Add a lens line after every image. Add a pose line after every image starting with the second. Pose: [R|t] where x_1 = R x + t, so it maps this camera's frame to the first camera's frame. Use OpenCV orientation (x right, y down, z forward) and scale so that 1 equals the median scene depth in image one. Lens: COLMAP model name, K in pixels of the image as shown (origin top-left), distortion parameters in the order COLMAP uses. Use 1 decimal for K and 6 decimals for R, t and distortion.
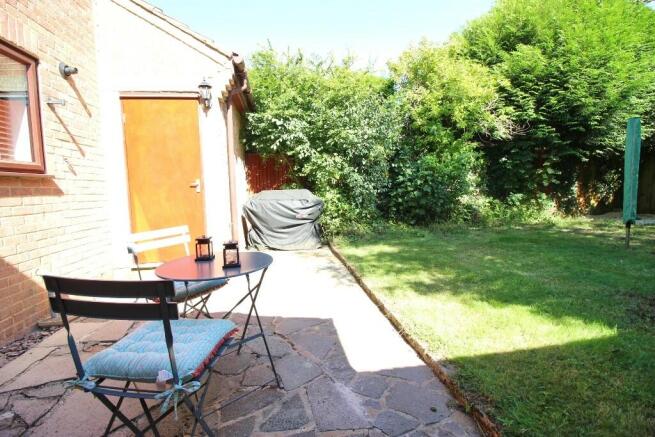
lens RADIAL K [[302.3, 0, 323.9], [0, 302.3, 213.3], [0, 0, 1]] dist [0.002616, -0.016217]
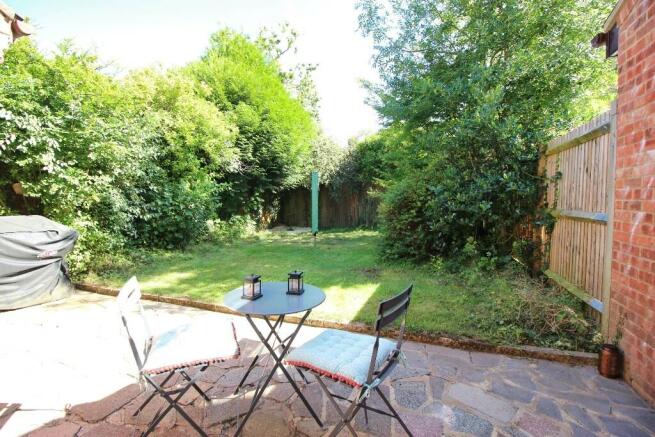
lens RADIAL K [[302.3, 0, 323.9], [0, 302.3, 213.3], [0, 0, 1]] dist [0.002616, -0.016217]
pose [[0.478831, -0.009983, 0.877851, -0.343320], [0.062295, 0.997801, -0.022633, -0.026886], [-0.875694, 0.065523, 0.478399, 0.086646]]
